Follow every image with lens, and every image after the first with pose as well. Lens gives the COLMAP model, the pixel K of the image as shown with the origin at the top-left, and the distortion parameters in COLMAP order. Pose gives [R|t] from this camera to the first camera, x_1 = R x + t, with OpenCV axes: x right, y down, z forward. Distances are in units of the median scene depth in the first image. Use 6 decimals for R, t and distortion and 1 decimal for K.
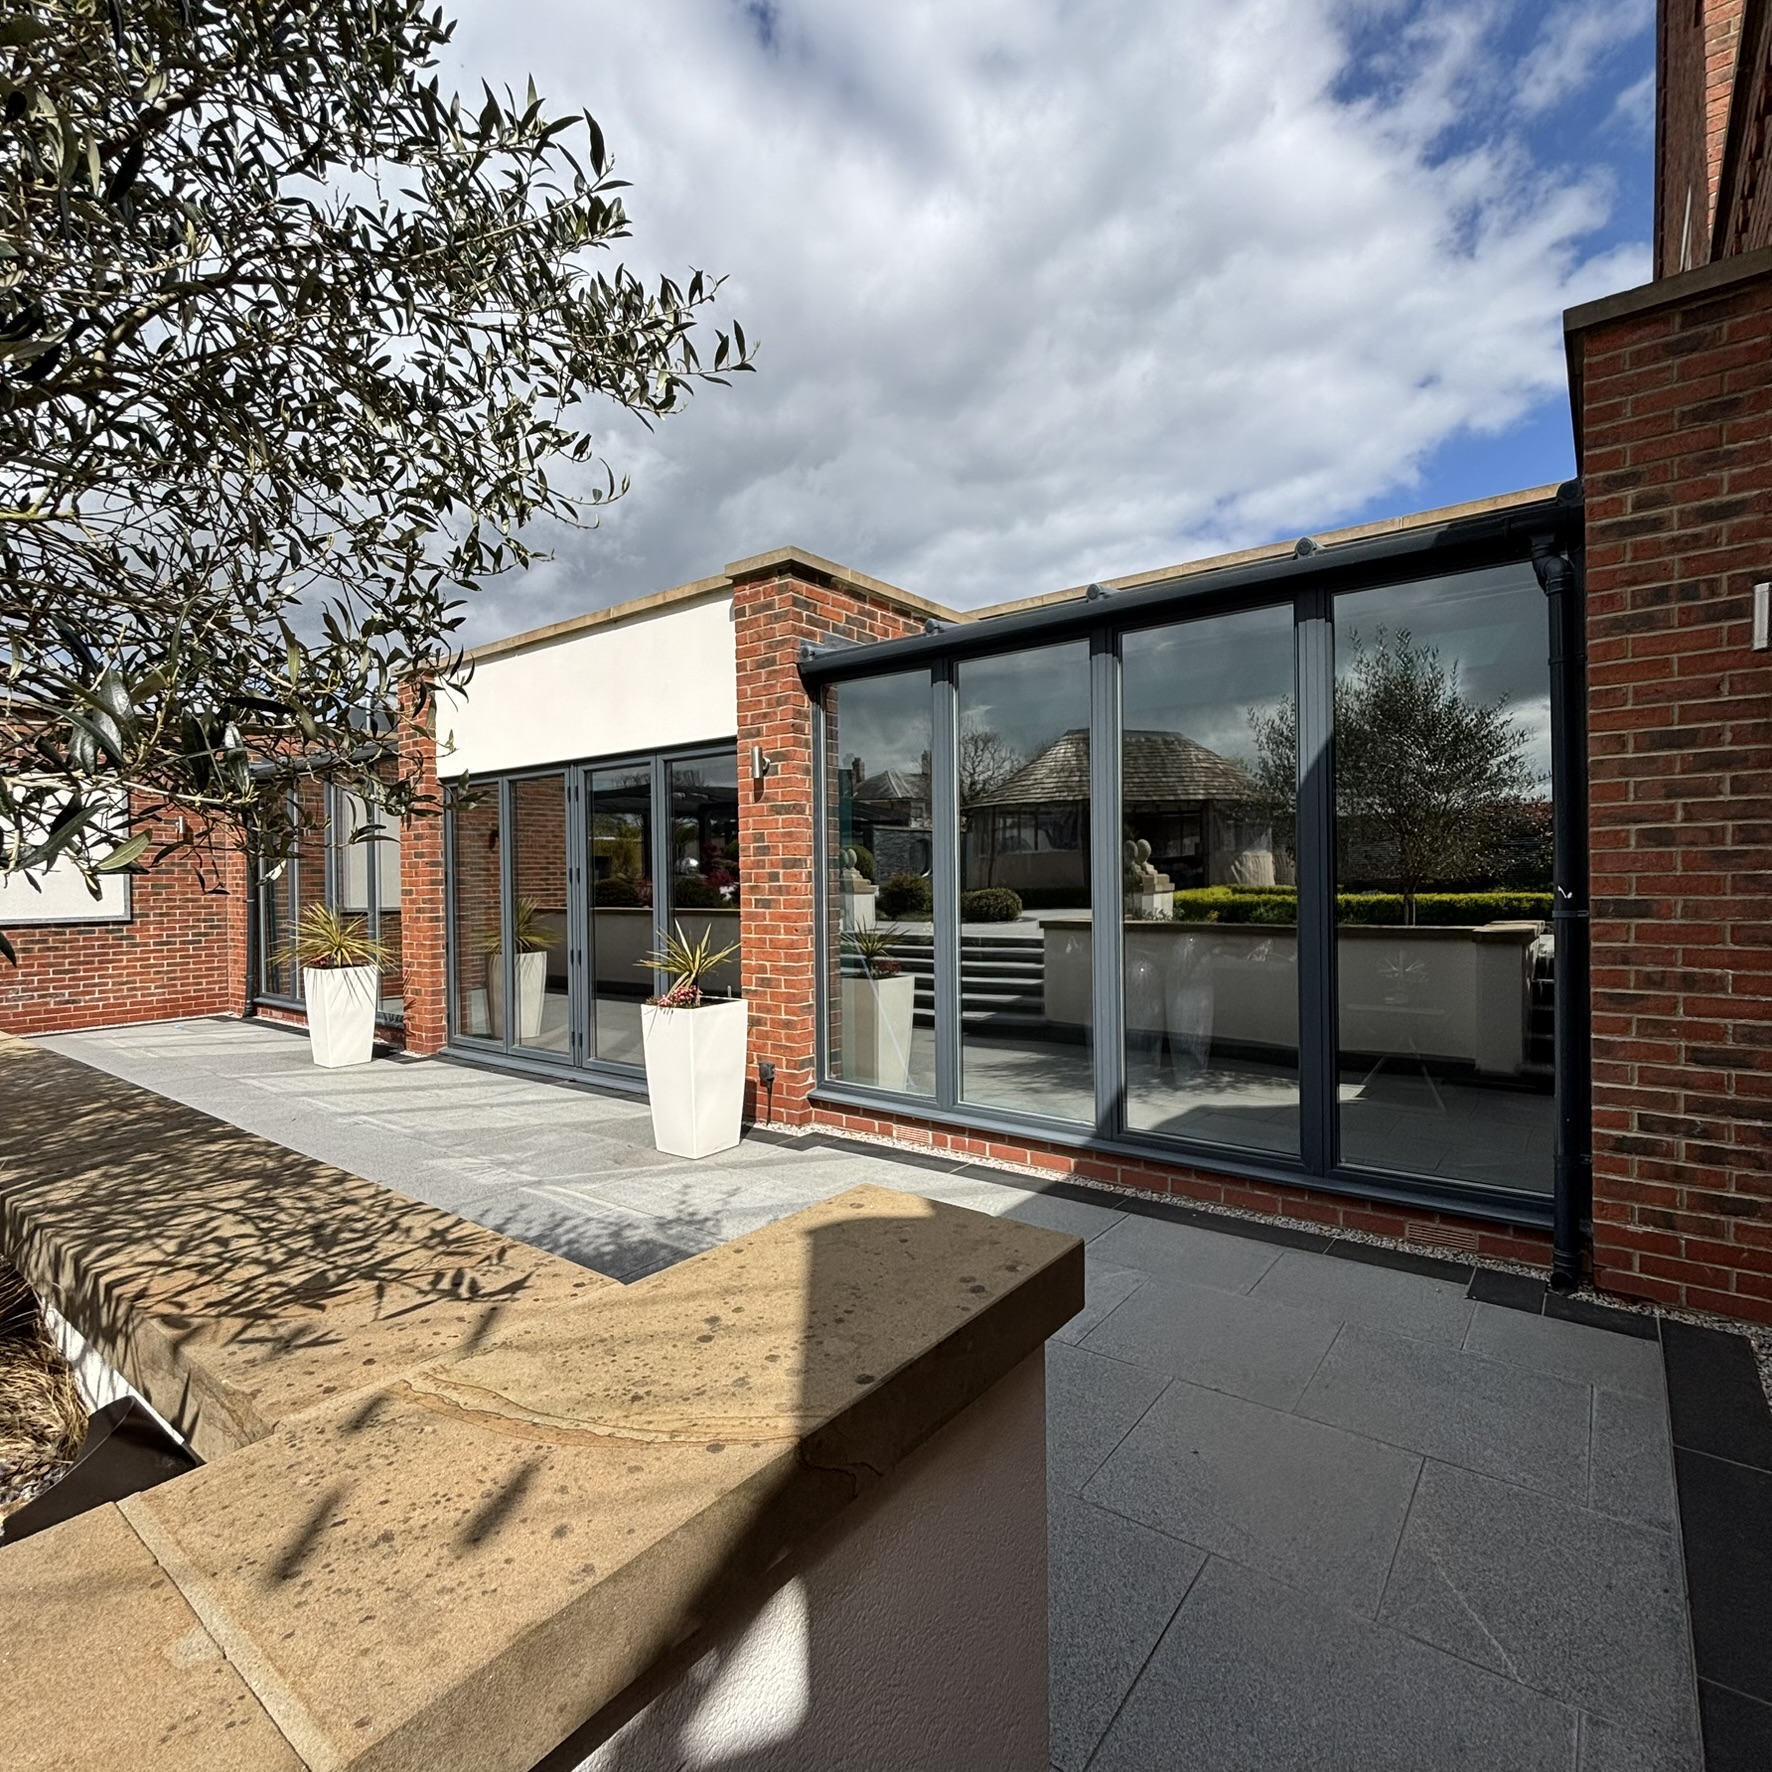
lens RADIAL K [[913.3, 0, 886.0], [0, 913.3, 886.0], [0, 0, 1]] dist [0.000795, 0.000036]
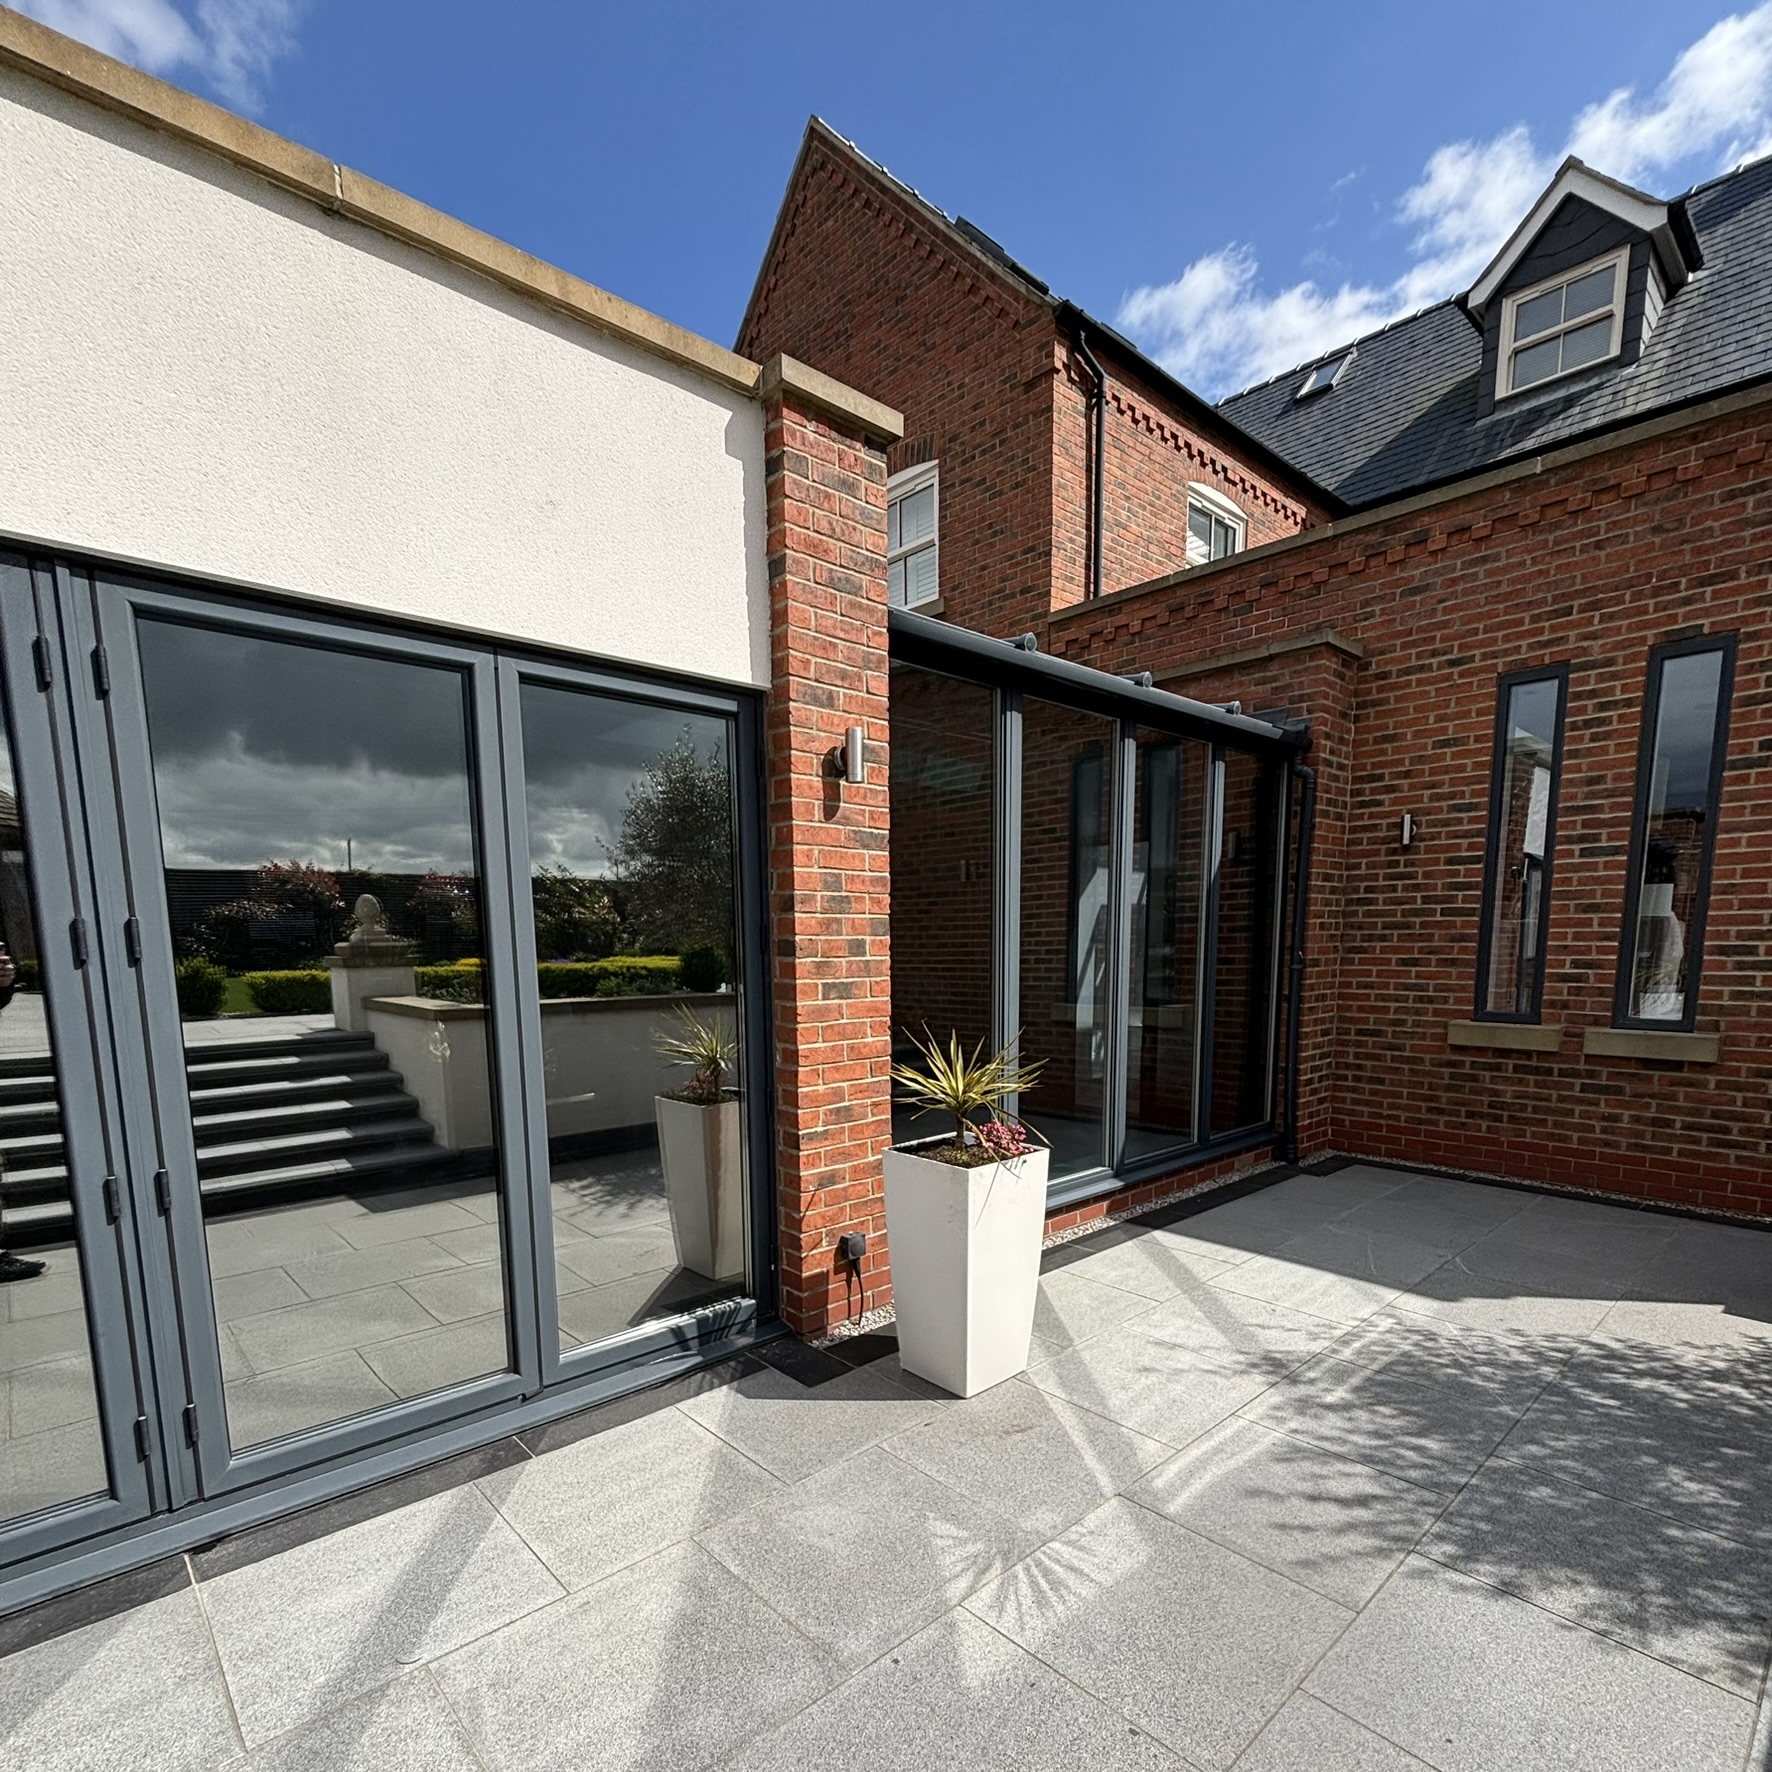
lens RADIAL K [[962.0, 0, 889.5], [0, 962.0, 1075.0], [0, 0, 1]] dist [-0.026961, -0.000230]
pose [[0.162693, -0.136139, 0.977240, -0.765025], [0.003960, 0.990518, 0.137329, -0.013559], [-0.986669, -0.018472, 0.161689, 0.851791]]
